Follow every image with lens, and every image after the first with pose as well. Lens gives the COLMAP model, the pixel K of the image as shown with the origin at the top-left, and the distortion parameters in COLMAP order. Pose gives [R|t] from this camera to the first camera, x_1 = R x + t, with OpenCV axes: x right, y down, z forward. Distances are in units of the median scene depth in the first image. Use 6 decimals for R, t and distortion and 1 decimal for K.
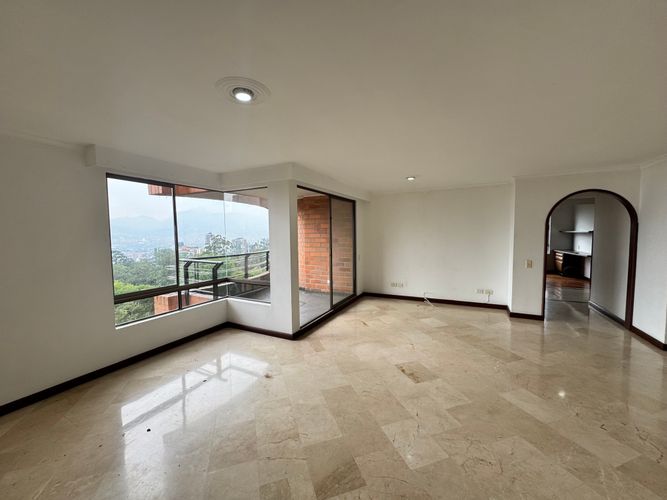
lens RADIAL K [[265.2, 0, 333.2], [0, 265.2, 249.4], [0, 0, 1]] dist [-0.000829, 0.000352]
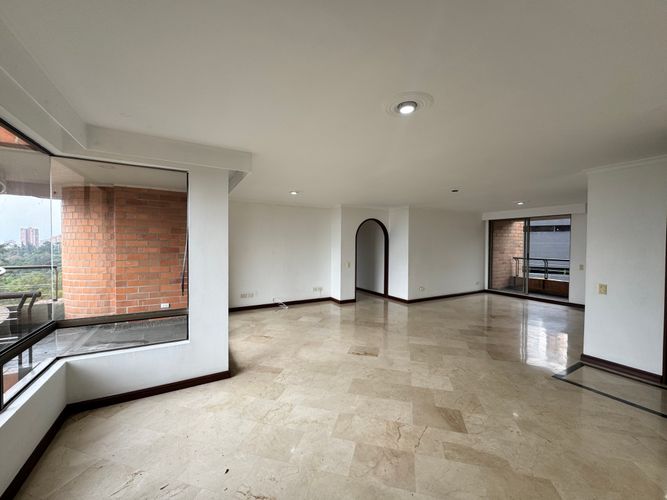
lens RADIAL K [[265.2, 0, 333.2], [0, 265.2, 249.4], [0, 0, 1]] dist [-0.000829, 0.000352]
pose [[0.549669, -0.001521, 0.835381, -0.571672], [0.038354, 0.998990, -0.023417, 0.000082], [-0.834501, 0.044912, 0.549172, 0.281444]]
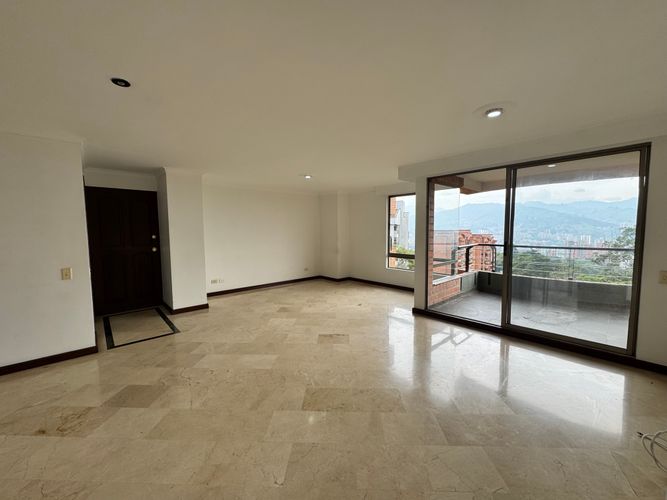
lens RADIAL K [[265.2, 0, 333.2], [0, 265.2, 249.4], [0, 0, 1]] dist [-0.000829, 0.000352]
pose [[-0.351644, 0.085427, -0.932228, 0.959715], [-0.046094, 0.993040, 0.108387, -0.045503], [0.934998, 0.081084, -0.345259, 0.954317]]
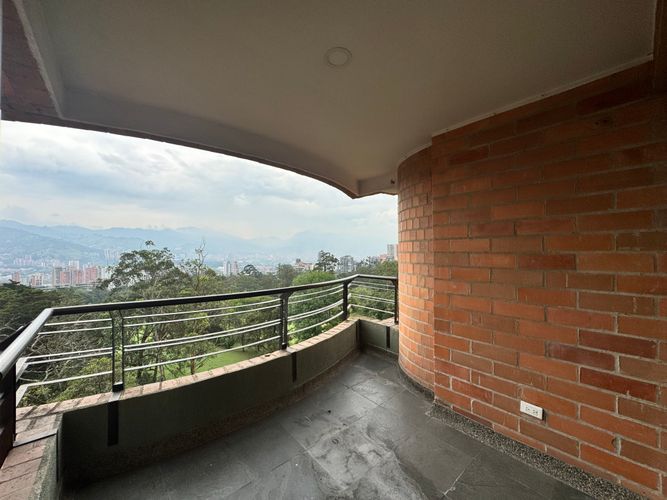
lens RADIAL K [[265.2, 0, 333.2], [0, 265.2, 249.4], [0, 0, 1]] dist [-0.000829, 0.000352]
pose [[0.923638, 0.005895, -0.383220, -0.151712], [-0.032528, 0.997480, -0.063055, -0.032651], [0.381882, 0.070705, 0.921502, 0.987290]]
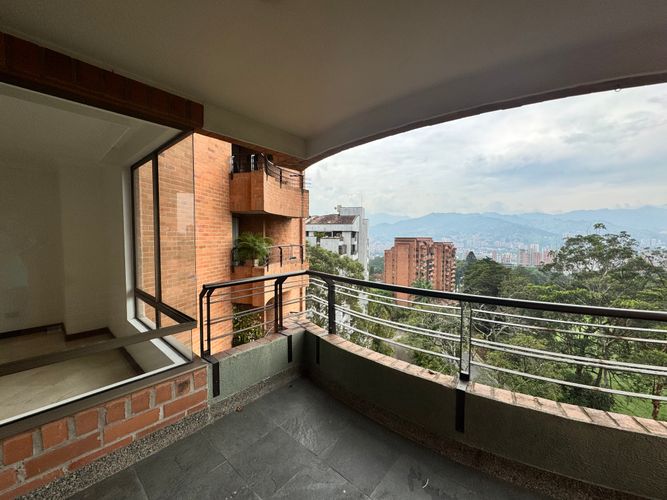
lens RADIAL K [[265.2, 0, 333.2], [0, 265.2, 249.4], [0, 0, 1]] dist [-0.000829, 0.000352]
pose [[-0.246810, 0.061270, -0.967125, -0.033293], [-0.063030, 0.994871, 0.079113, -0.069764], [0.967012, 0.080483, -0.241682, 1.423862]]
